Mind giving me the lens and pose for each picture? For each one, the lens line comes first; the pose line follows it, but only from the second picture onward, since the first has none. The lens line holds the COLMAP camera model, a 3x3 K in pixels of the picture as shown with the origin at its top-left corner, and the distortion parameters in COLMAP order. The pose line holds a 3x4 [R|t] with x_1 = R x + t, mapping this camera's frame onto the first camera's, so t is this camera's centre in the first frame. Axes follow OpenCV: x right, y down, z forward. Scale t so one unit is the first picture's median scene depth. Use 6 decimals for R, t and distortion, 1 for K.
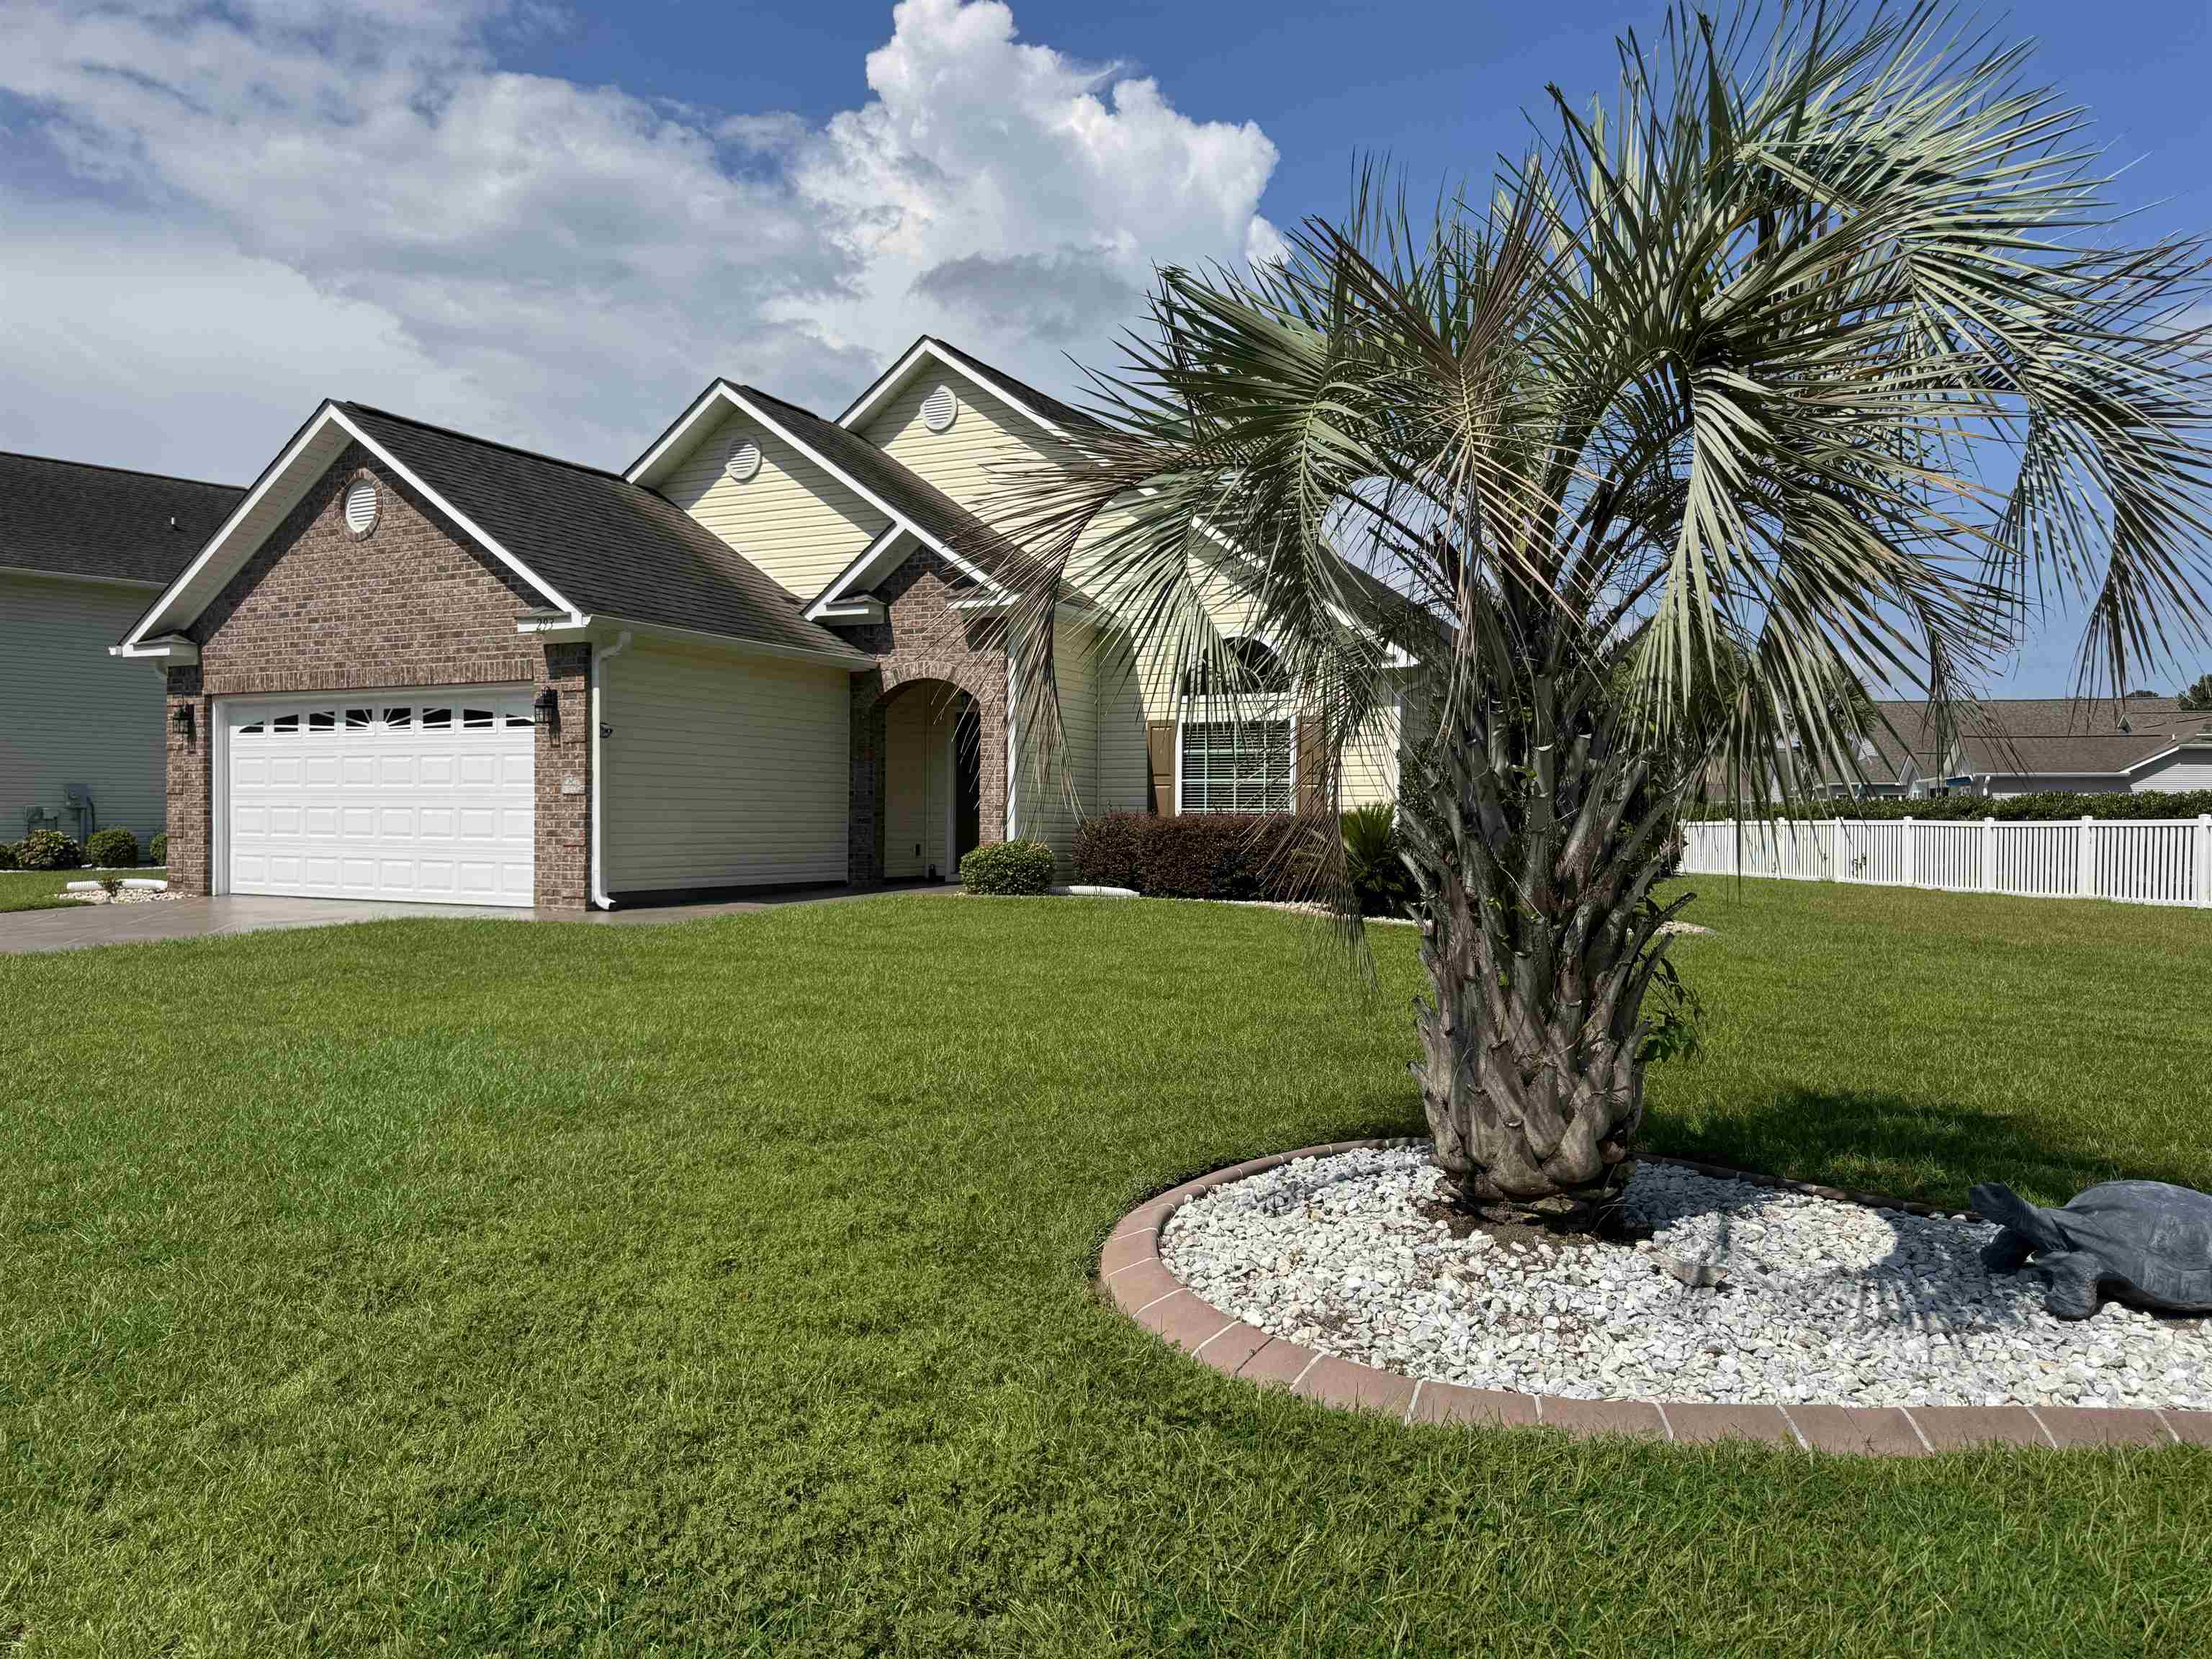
lens RADIAL K [[1549.8, 0, 1096.4], [0, 1549.8, 840.3], [0, 0, 1]] dist [0.073278, -0.081242]
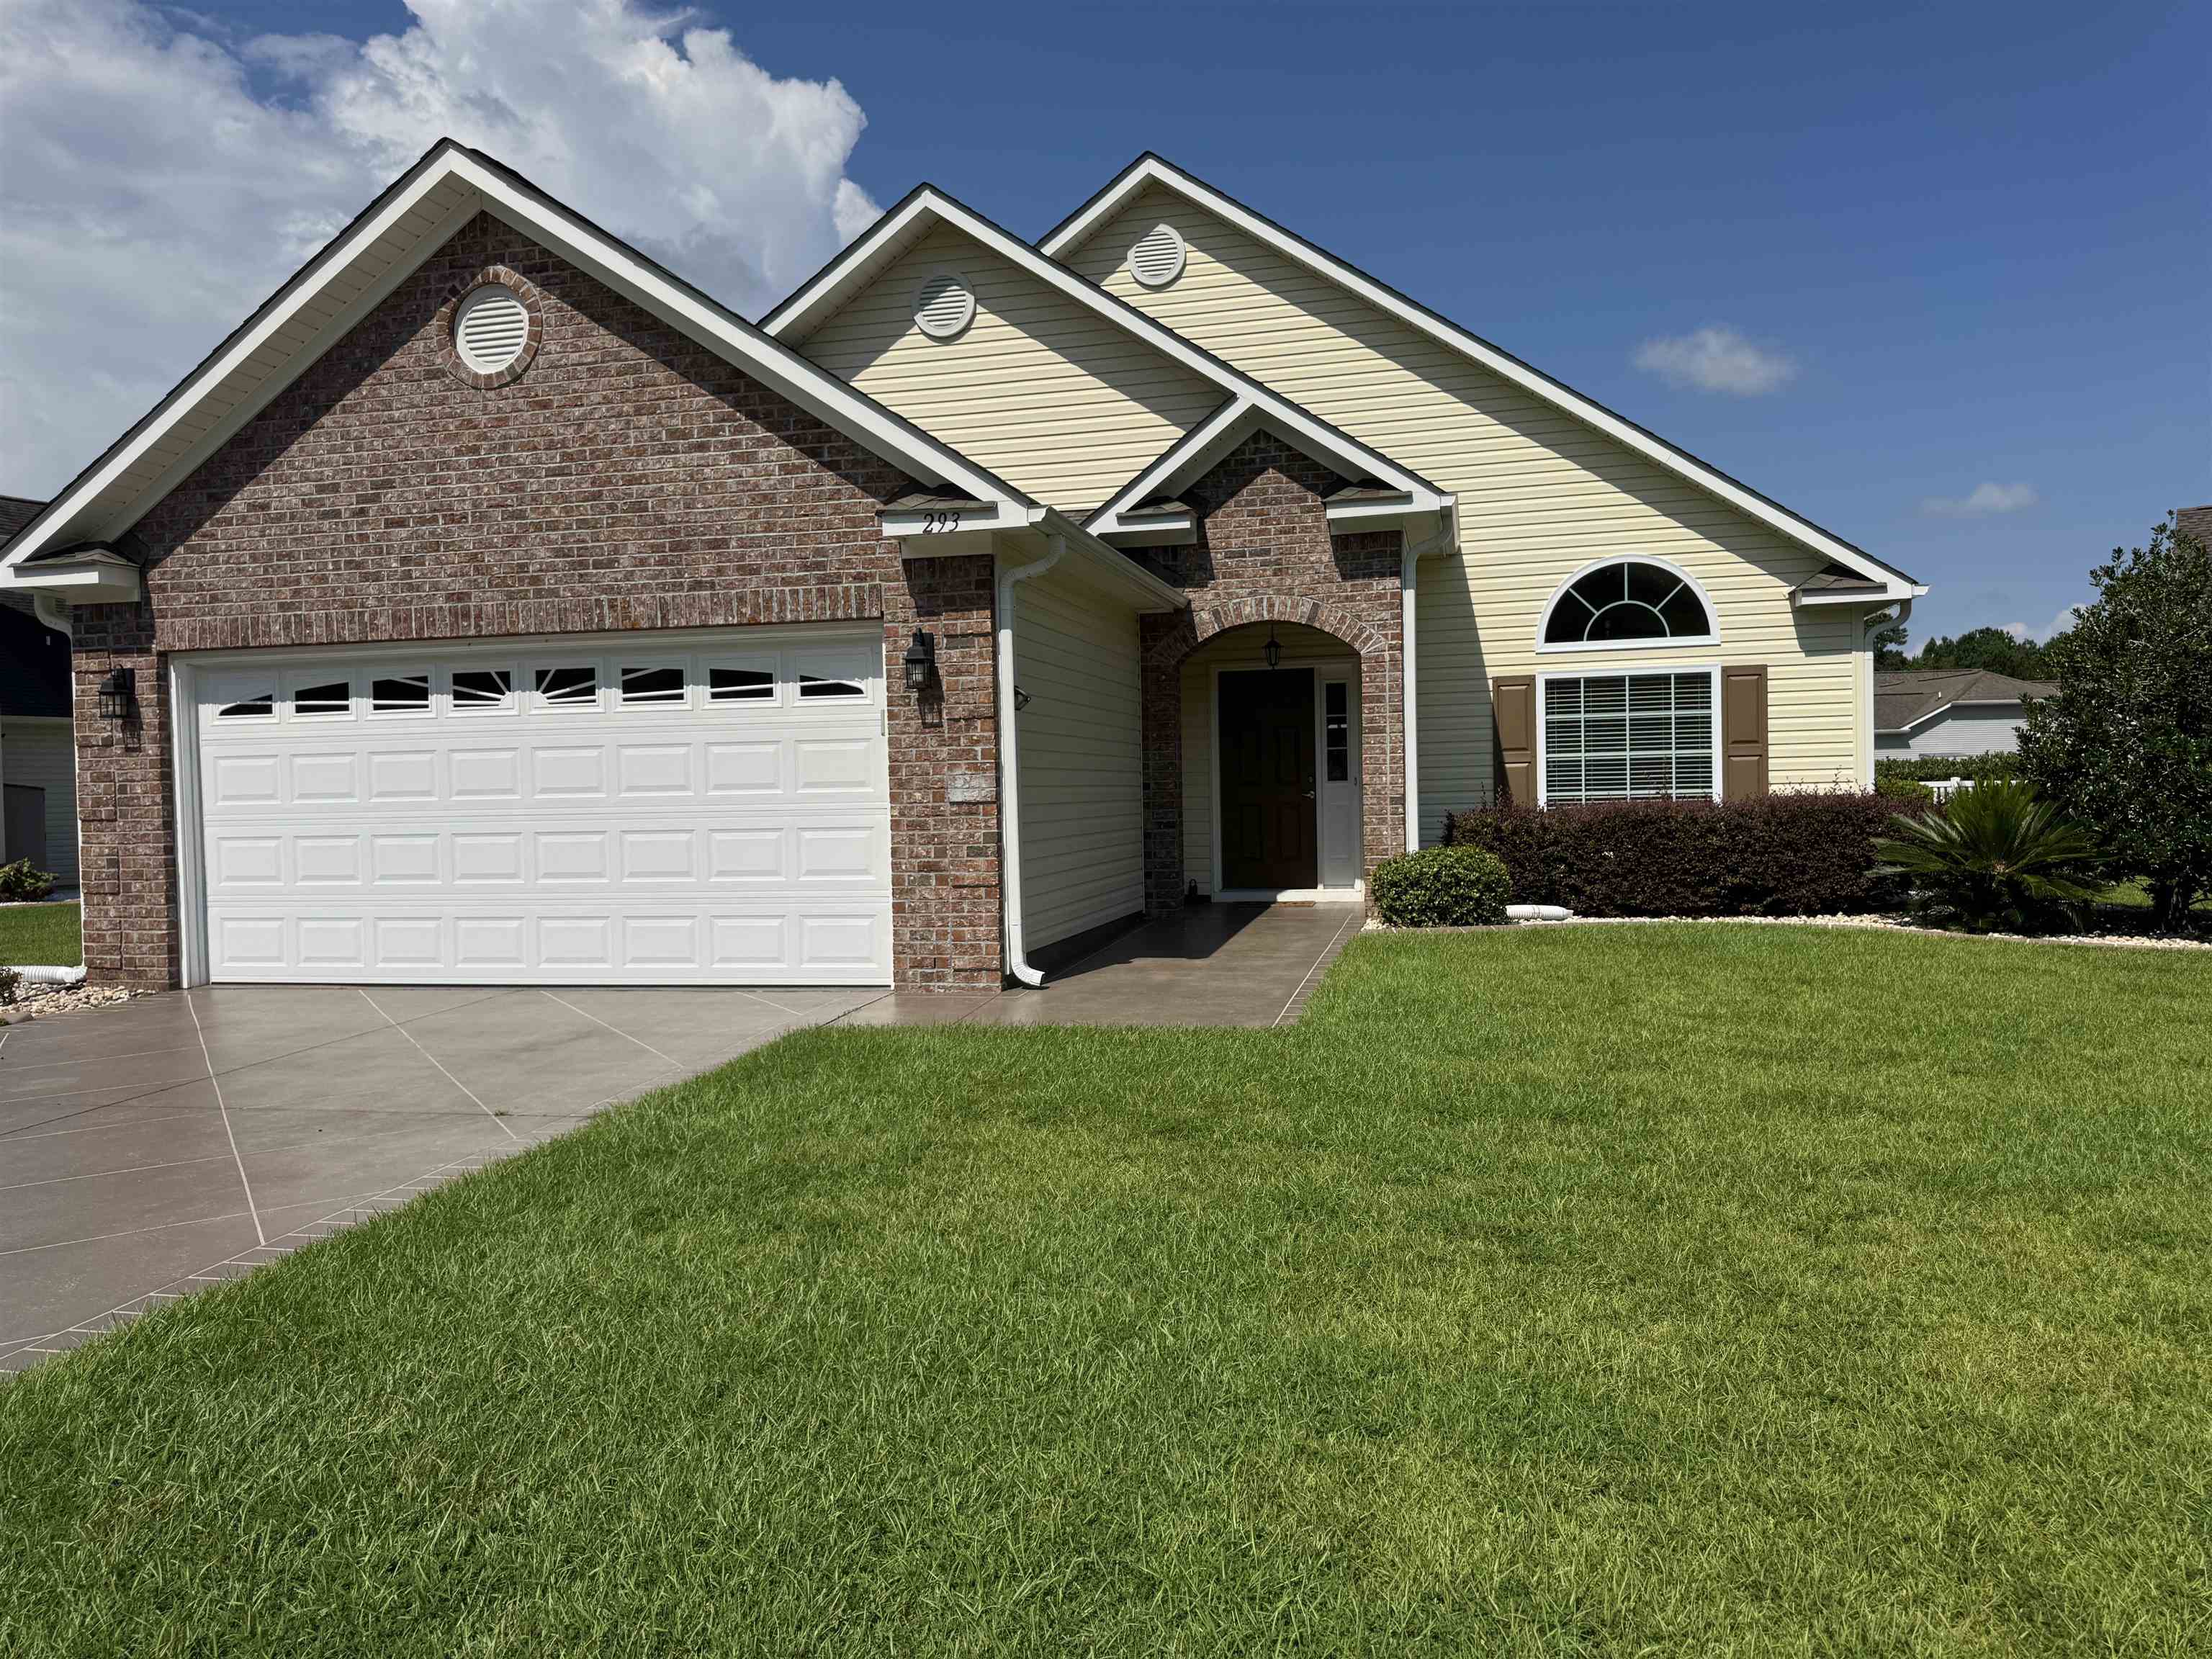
lens RADIAL K [[1549.8, 0, 1090.0], [0, 1549.8, 841.7], [0, 0, 1]] dist [0.073278, -0.081242]
pose [[0.969894, -0.037680, 0.240597, -0.370003], [0.033903, 0.999229, 0.019822, -0.020923], [-0.241158, -0.011069, 0.970423, 0.338072]]
